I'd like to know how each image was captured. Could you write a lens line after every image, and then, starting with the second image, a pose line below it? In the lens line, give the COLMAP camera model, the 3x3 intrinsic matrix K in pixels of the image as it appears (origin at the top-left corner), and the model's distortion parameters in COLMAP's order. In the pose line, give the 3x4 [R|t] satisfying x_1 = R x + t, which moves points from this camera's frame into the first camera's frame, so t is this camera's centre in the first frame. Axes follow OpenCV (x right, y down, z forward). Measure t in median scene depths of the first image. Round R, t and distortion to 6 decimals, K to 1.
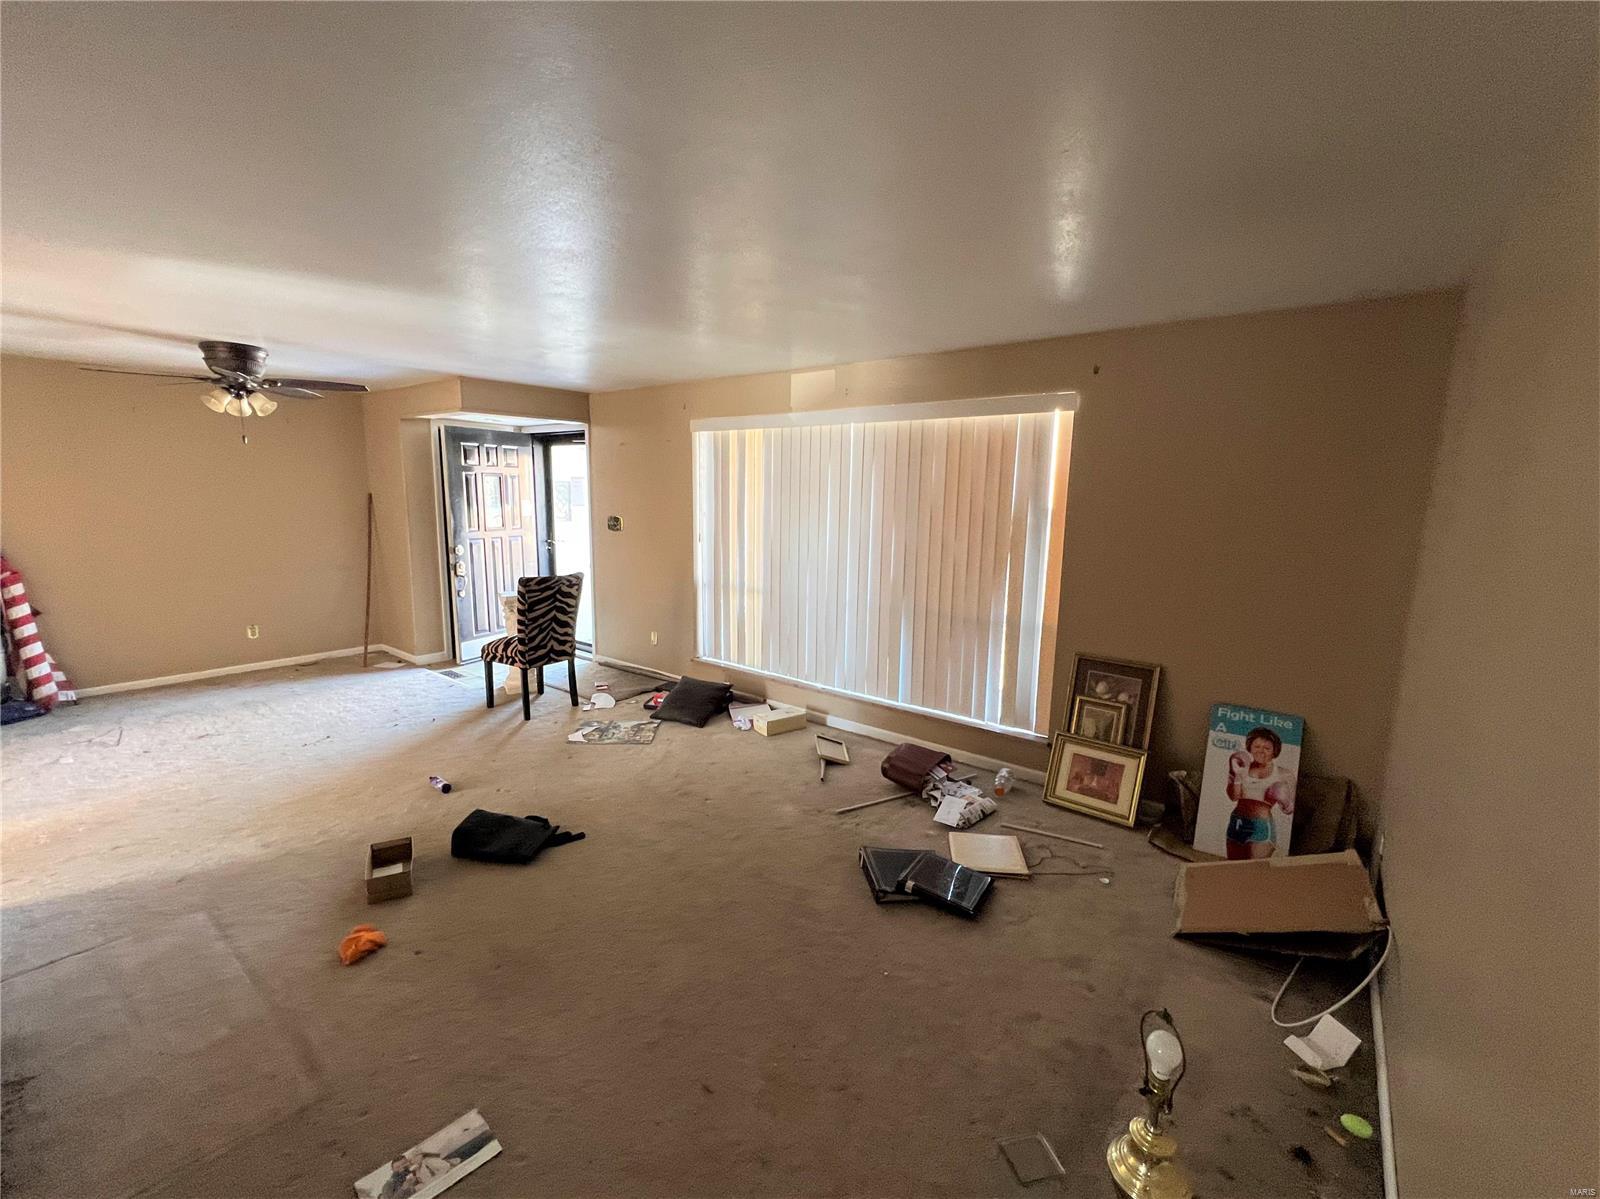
lens RADIAL K [[651.3, 0, 754.5], [0, 651.3, 596.7], [0, 0, 1]] dist [-0.002882, -0.000037]
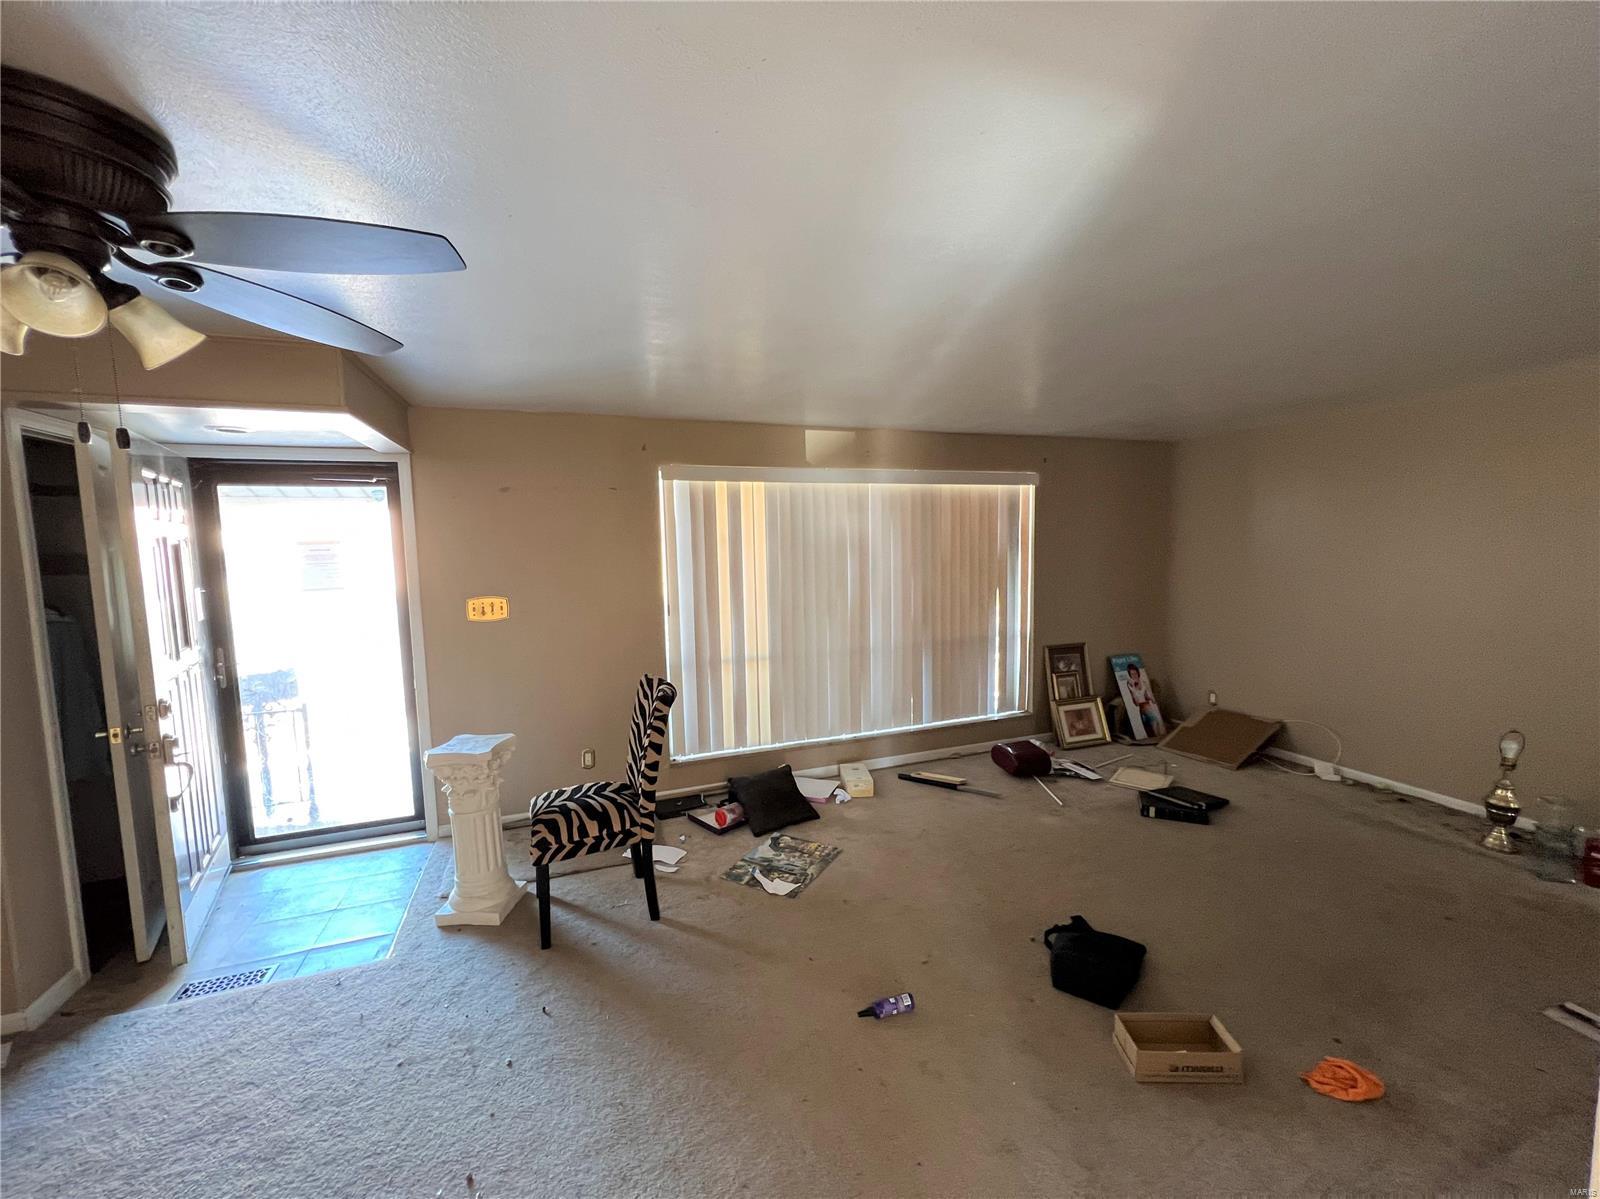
lens RADIAL K [[651.3, 0, 799.6], [0, 651.3, 602.4], [0, 0, 1]] dist [-0.002882, -0.000037]
pose [[0.519766, -0.113247, 0.846769, -0.886843], [0.167362, 0.985467, 0.029065, -0.127140], [-0.837755, 0.126610, 0.531165, 0.569059]]
